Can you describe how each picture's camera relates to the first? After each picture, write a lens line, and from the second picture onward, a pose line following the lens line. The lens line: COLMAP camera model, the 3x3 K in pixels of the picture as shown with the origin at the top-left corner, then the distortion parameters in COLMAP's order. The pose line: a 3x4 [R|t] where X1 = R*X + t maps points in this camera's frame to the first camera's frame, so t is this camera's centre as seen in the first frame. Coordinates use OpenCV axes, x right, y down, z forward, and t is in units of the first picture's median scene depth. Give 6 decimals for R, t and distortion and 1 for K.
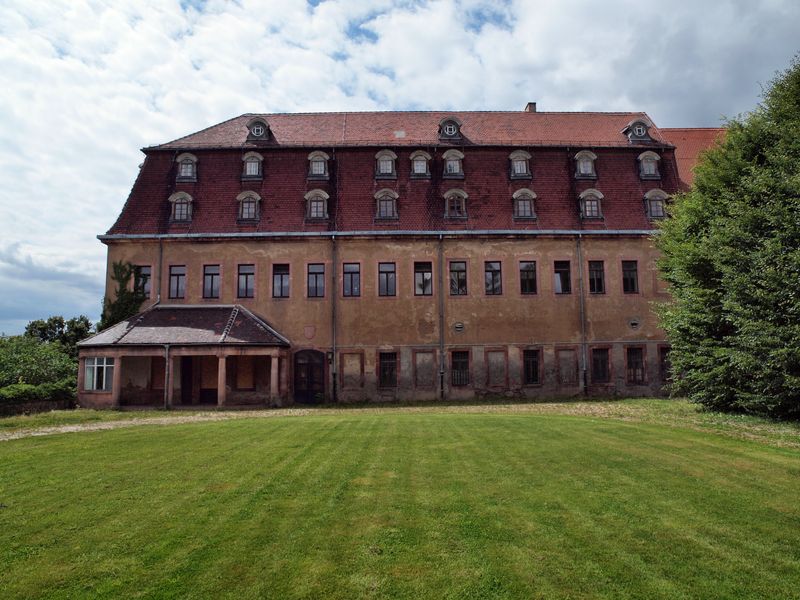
lens RADIAL K [[562.5, 0, 400.0], [0, 562.5, 300.0], [0, 0, 1]] dist [-0.139505, 0.108753]
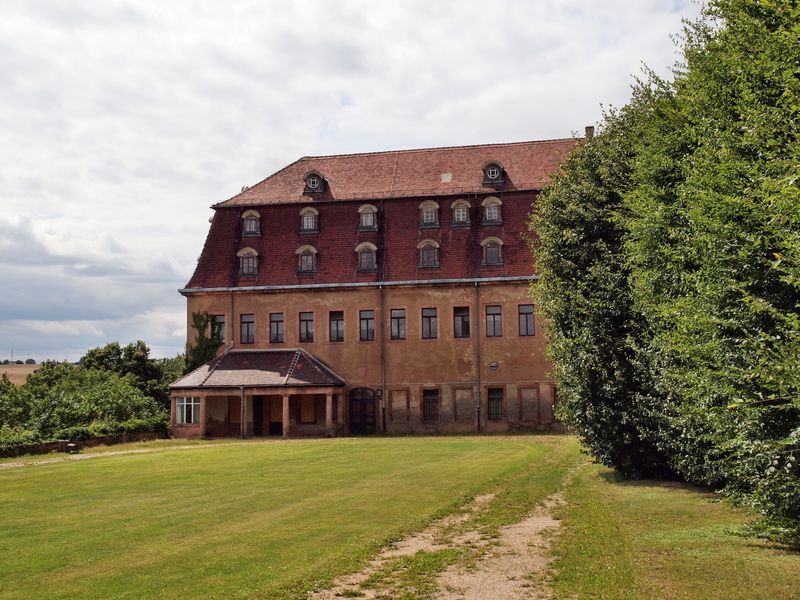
lens RADIAL K [[976.3, 0, 400.0], [0, 976.3, 300.0], [0, 0, 1]] dist [-0.005552, 0.003220]
pose [[0.975212, -0.021542, -0.220221, 0.348604], [0.028126, 0.999245, 0.026802, -0.137257], [0.219478, -0.032332, 0.975082, -0.895762]]
